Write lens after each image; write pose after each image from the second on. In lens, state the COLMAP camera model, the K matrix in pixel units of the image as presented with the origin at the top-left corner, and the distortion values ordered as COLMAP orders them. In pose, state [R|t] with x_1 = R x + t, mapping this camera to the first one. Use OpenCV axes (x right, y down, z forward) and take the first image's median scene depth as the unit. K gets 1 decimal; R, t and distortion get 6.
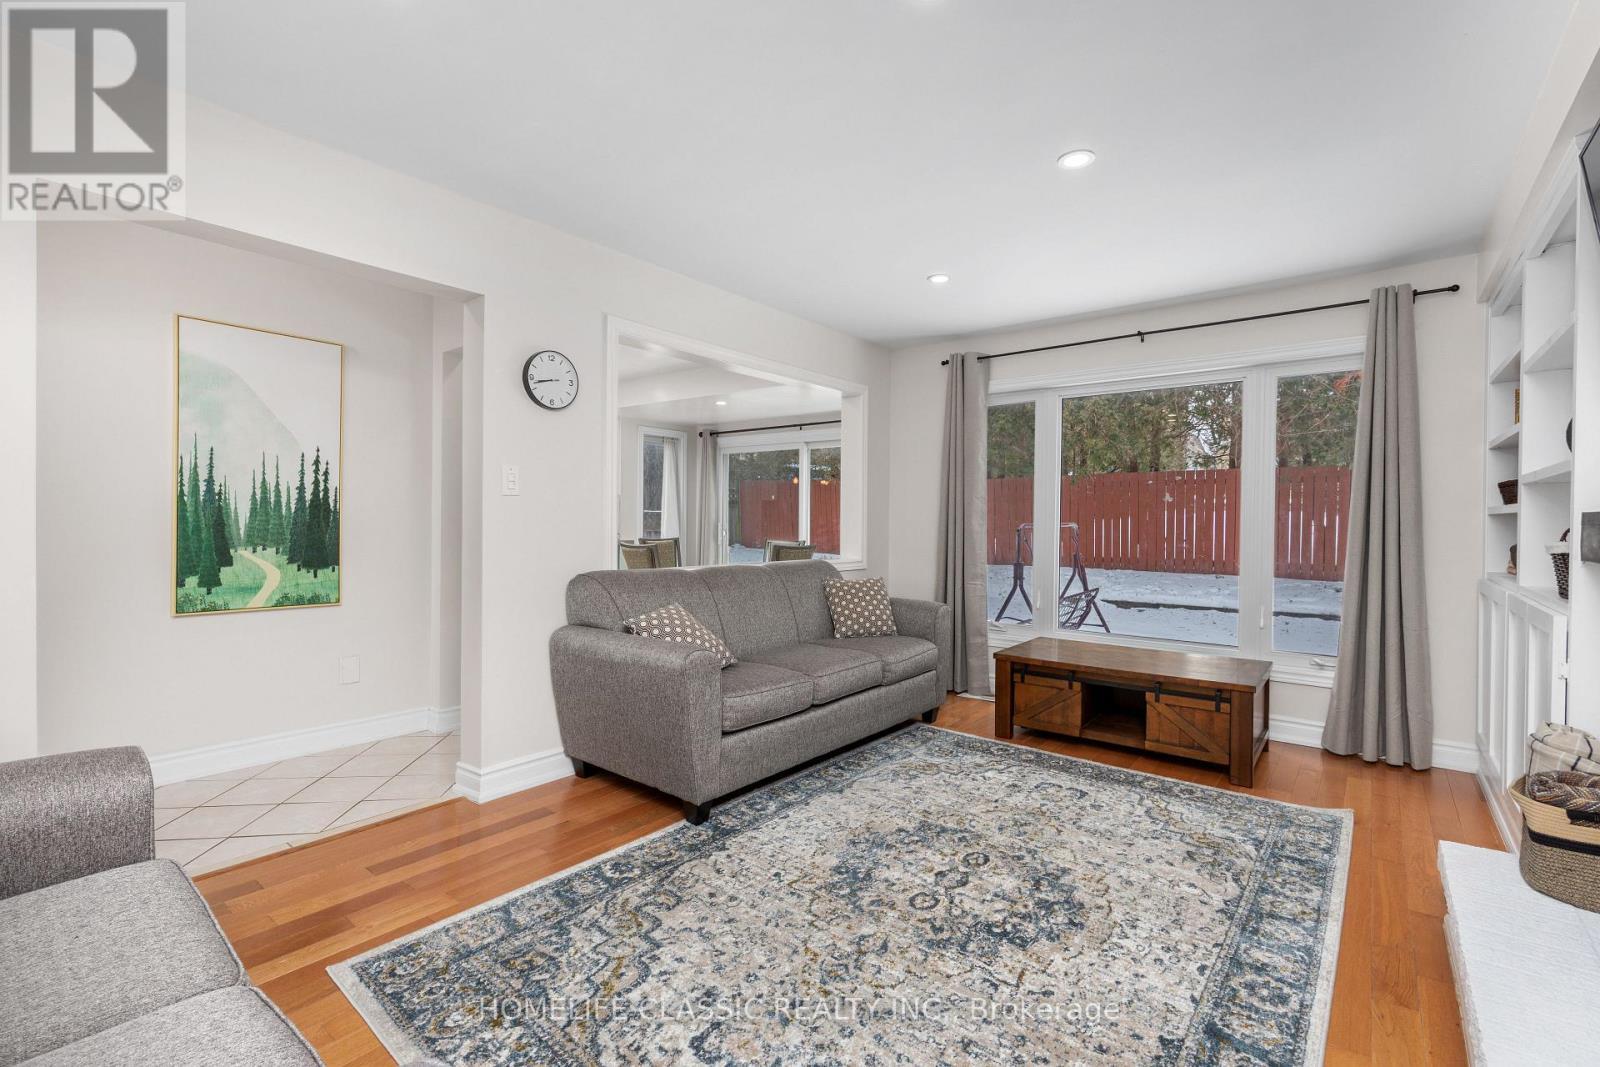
lens RADIAL K [[677.2, 0, 769.5], [0, 677.2, 526.4], [0, 0, 1]] dist [-0.007374, 0.000022]
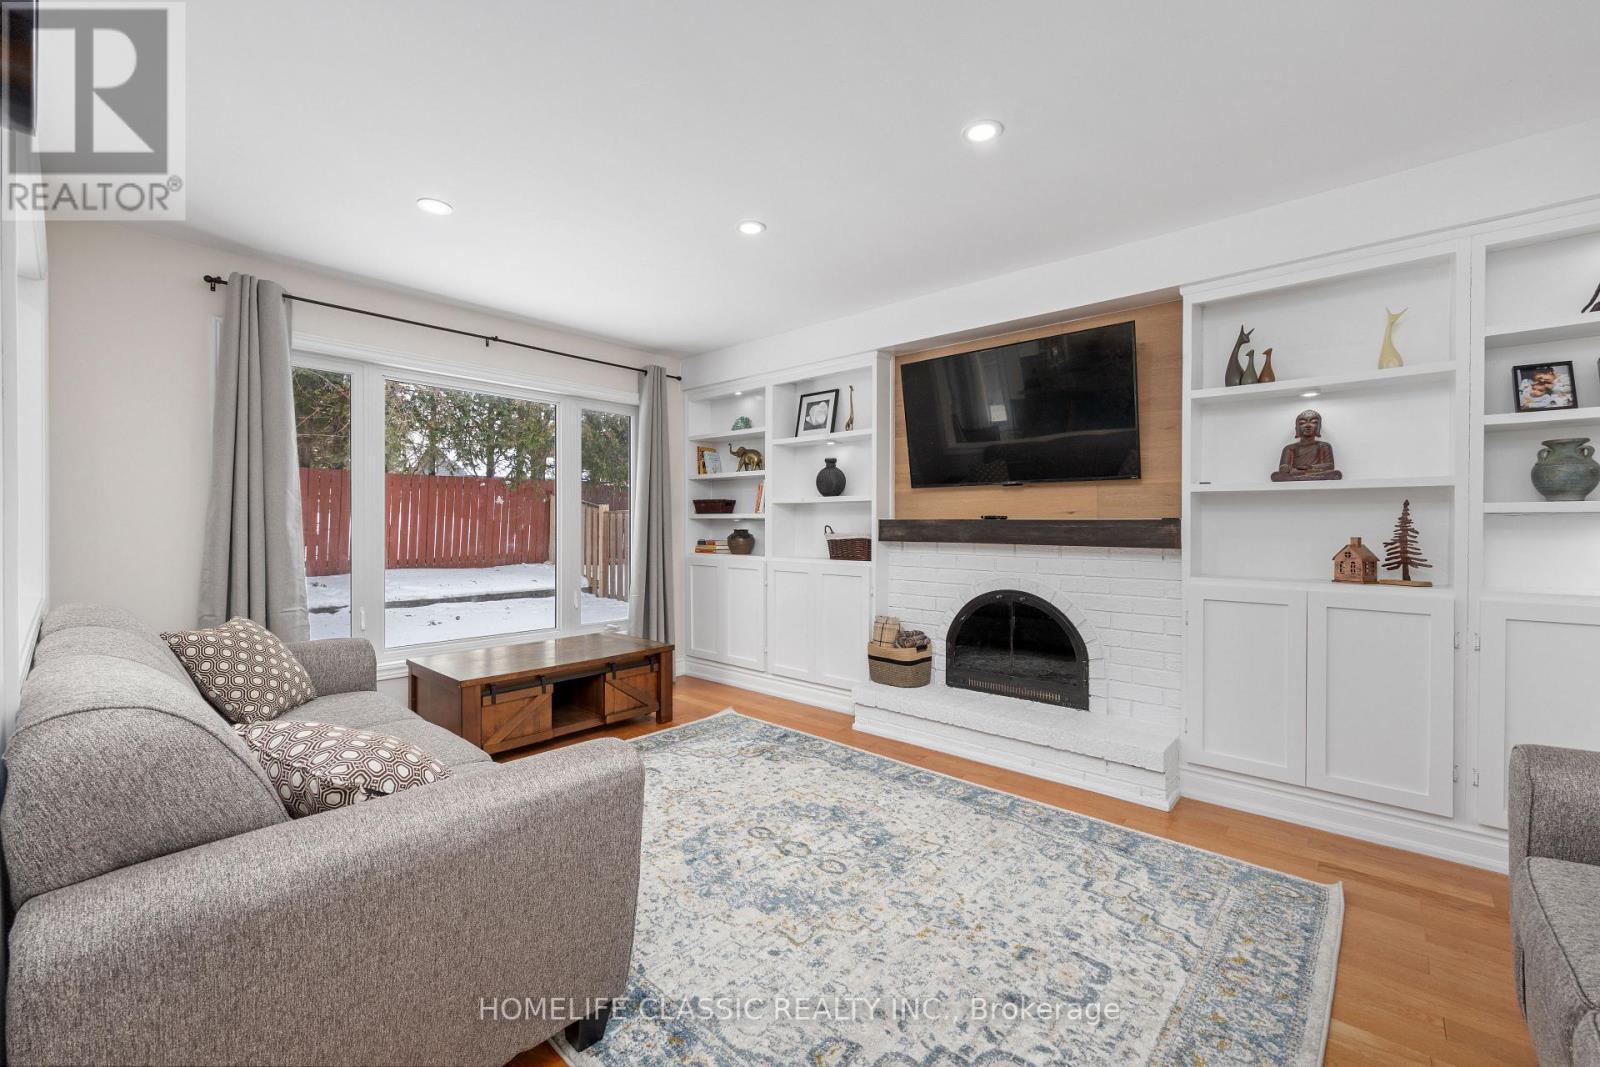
lens RADIAL K [[677.2, 0, 769.5], [0, 677.2, 526.4], [0, 0, 1]] dist [-0.007374, 0.000022]
pose [[0.042458, -0.008619, 0.999061, -0.759171], [0.008228, 0.999932, 0.008277, -0.012420], [-0.999064, 0.007869, 0.042526, 0.906188]]
